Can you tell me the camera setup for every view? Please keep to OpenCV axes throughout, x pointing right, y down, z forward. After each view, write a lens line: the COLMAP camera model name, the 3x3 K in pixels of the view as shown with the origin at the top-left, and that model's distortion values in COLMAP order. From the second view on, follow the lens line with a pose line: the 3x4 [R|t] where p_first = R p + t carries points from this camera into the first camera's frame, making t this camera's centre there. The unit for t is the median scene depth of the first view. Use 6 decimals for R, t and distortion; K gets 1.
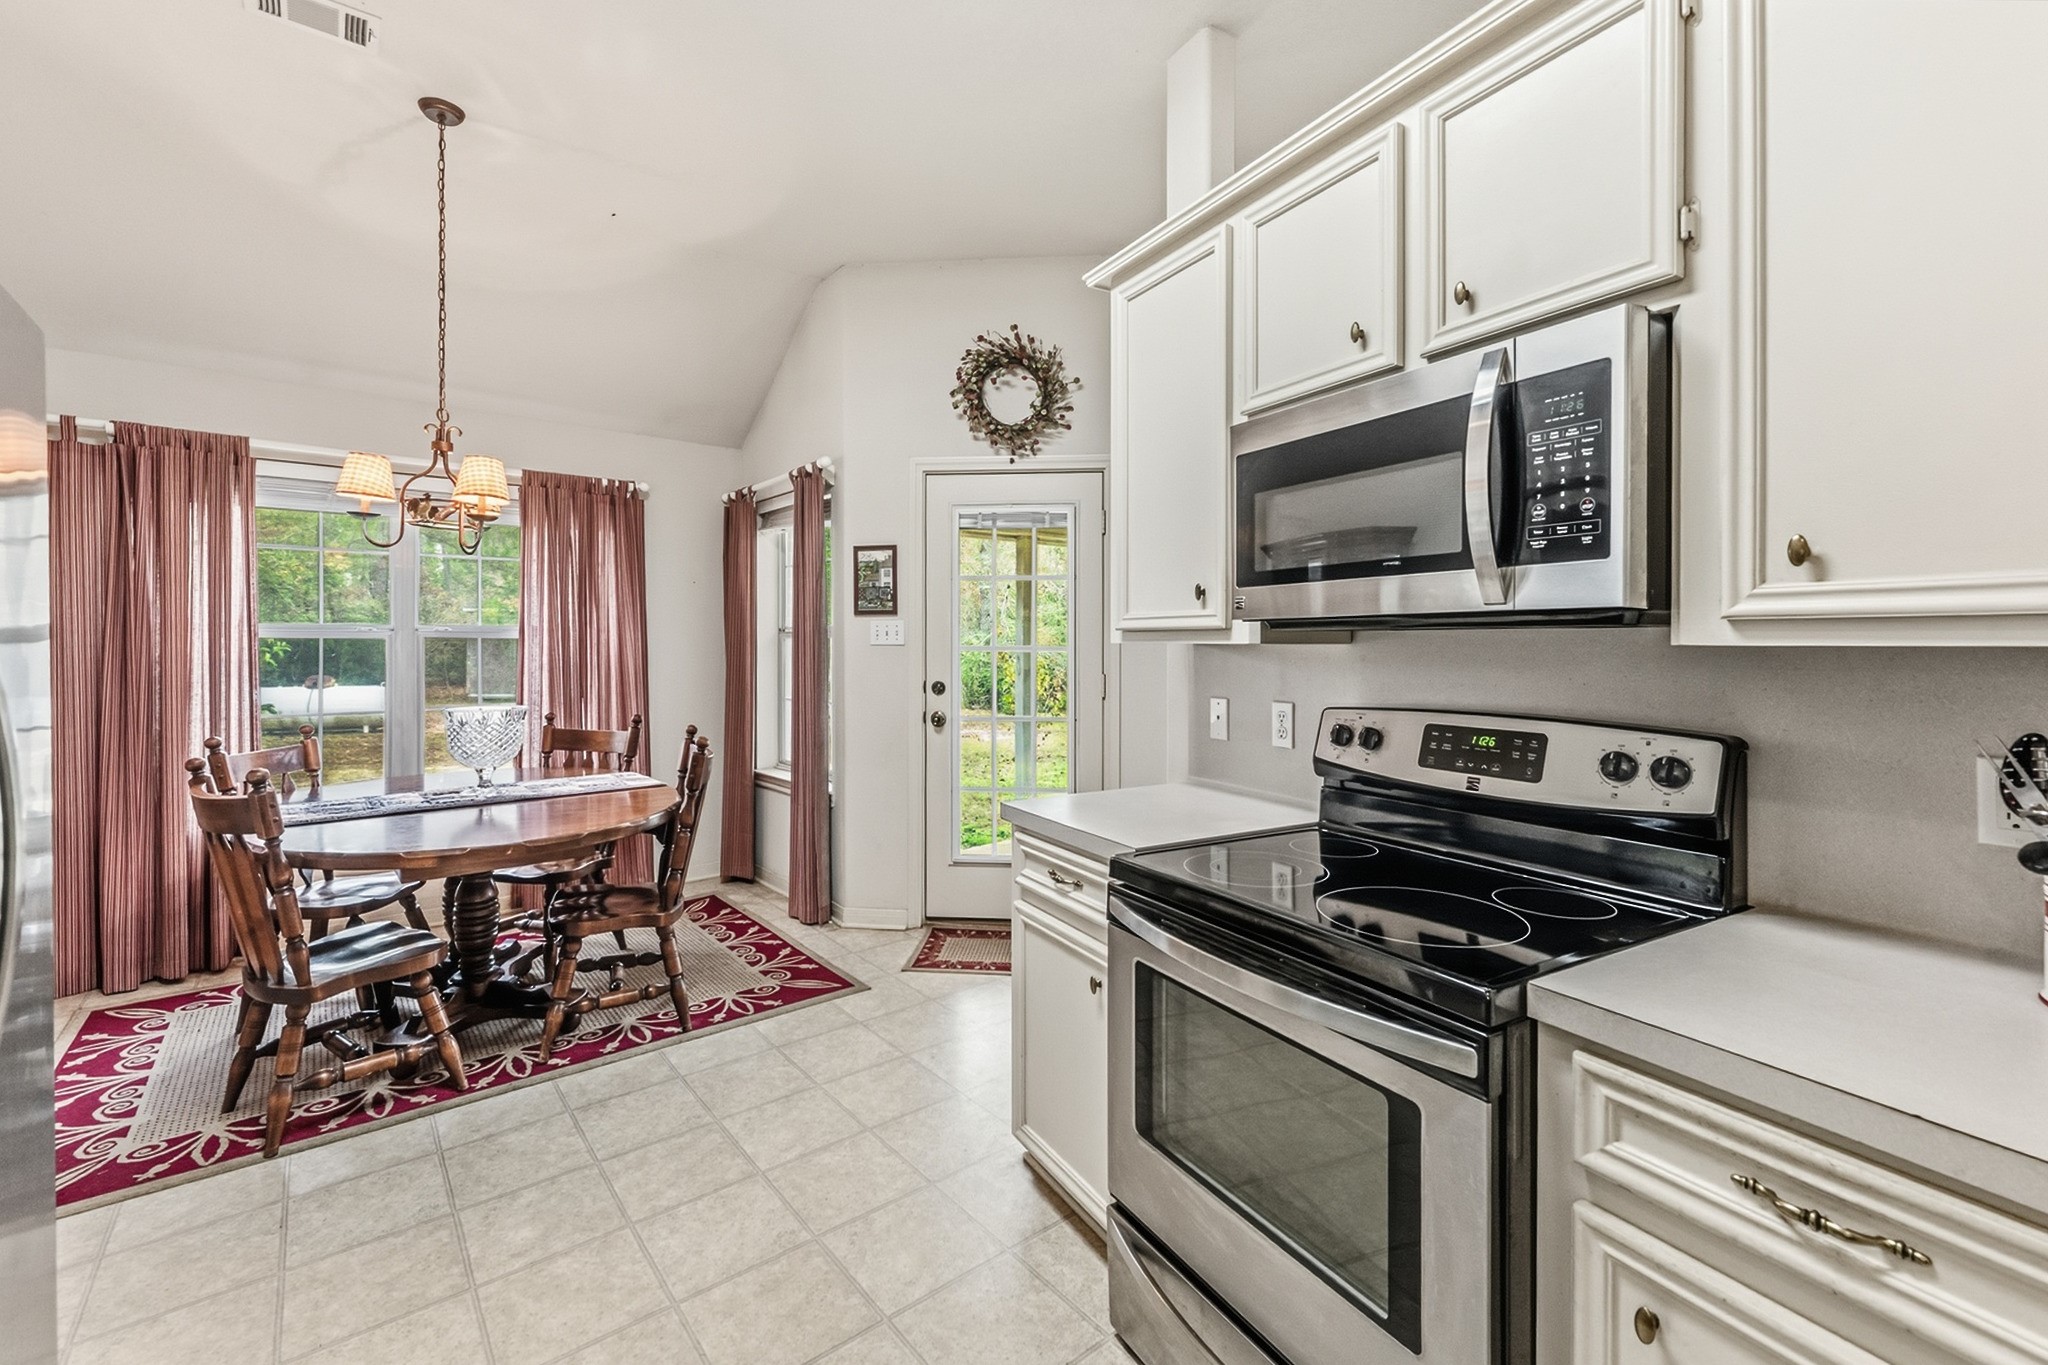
lens RADIAL K [[853.9, 0, 1014.2], [0, 853.9, 648.4], [0, 0, 1]] dist [-0.000831, 0.000255]
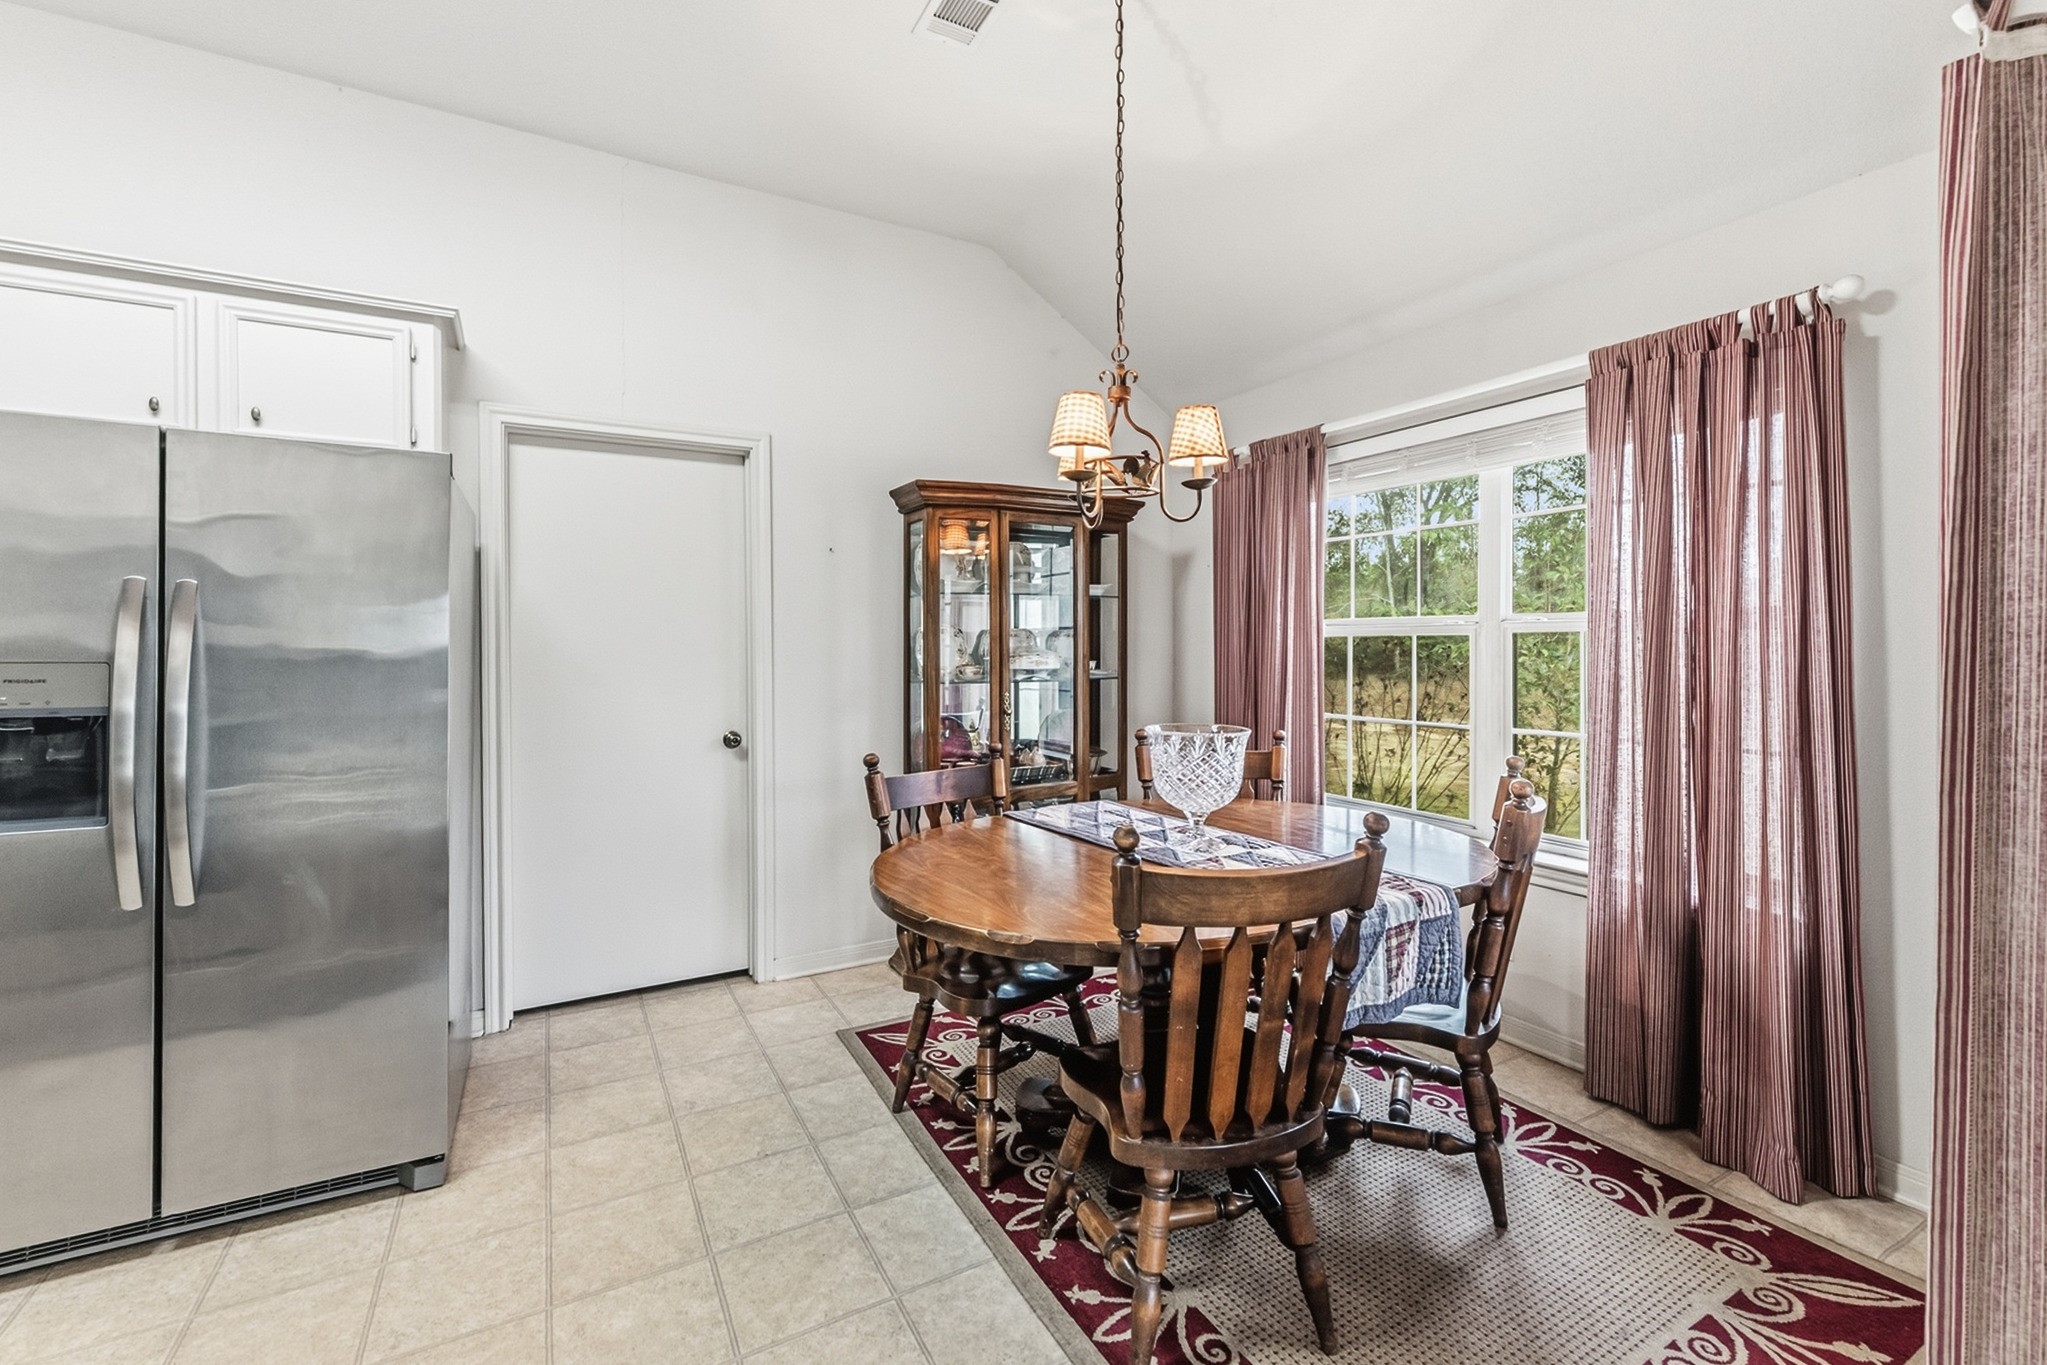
lens RADIAL K [[853.5, 0, 1013.8], [0, 853.5, 654.1], [0, 0, 1]] dist [-0.000831, 0.000255]
pose [[-0.173366, 0.013491, -0.984765, 0.098738], [-0.003384, 0.999892, 0.014294, -0.003736], [0.984852, 0.005811, -0.173302, 0.762390]]
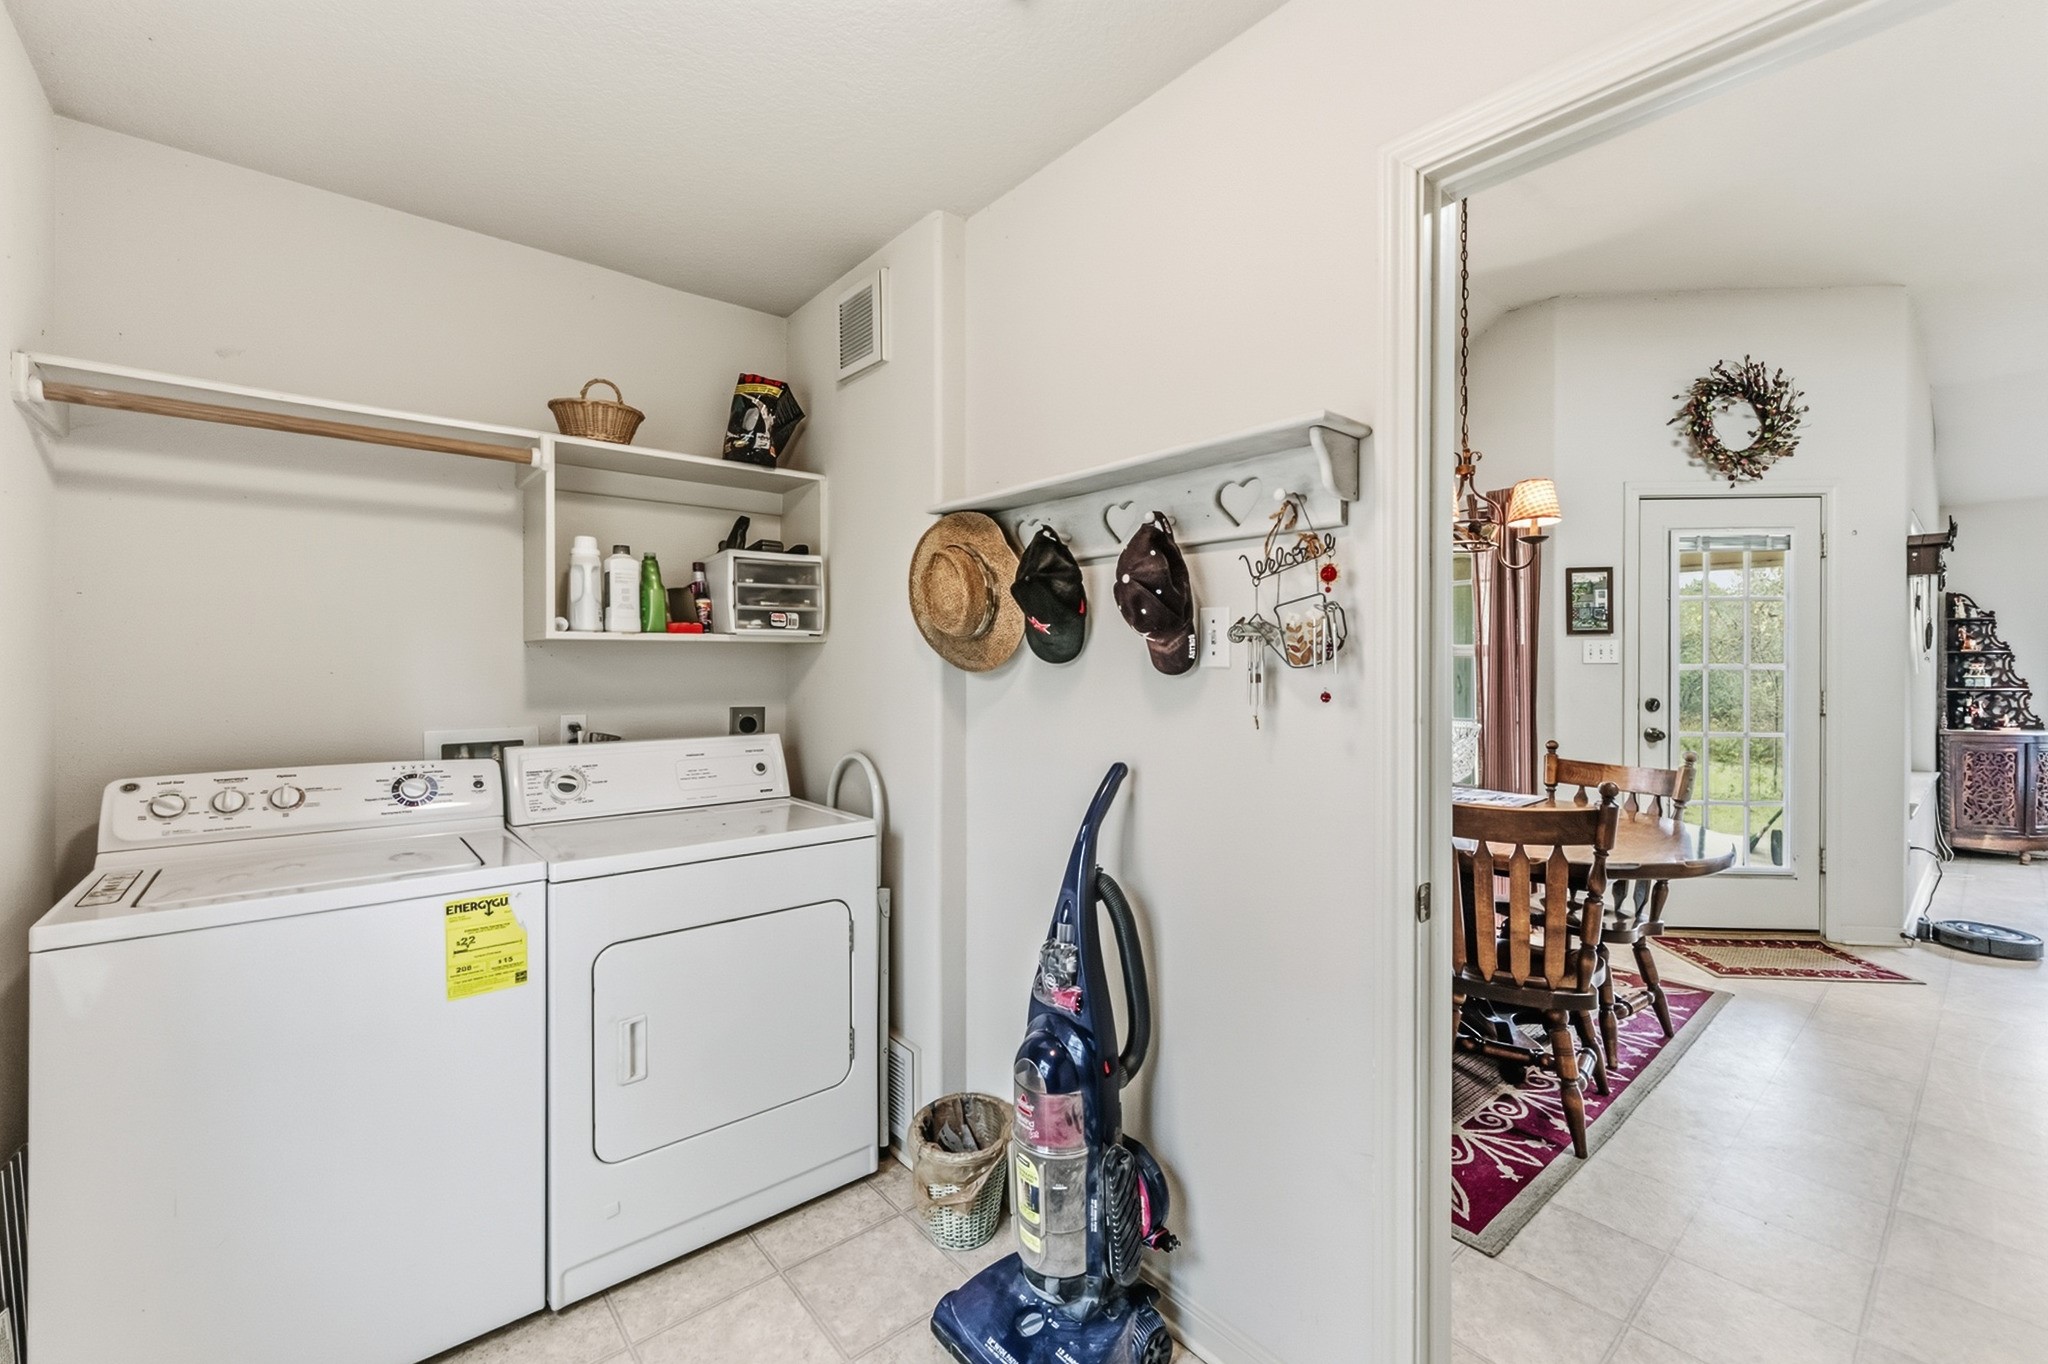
lens RADIAL K [[853.9, 0, 1023.3], [0, 853.9, 663.8], [0, 0, 1]] dist [-0.000831, 0.000255]
pose [[0.999547, -0.001664, 0.030051, -0.900542], [0.001889, 0.999970, -0.007469, 0.002701], [-0.030038, 0.007523, 0.999520, -0.010315]]
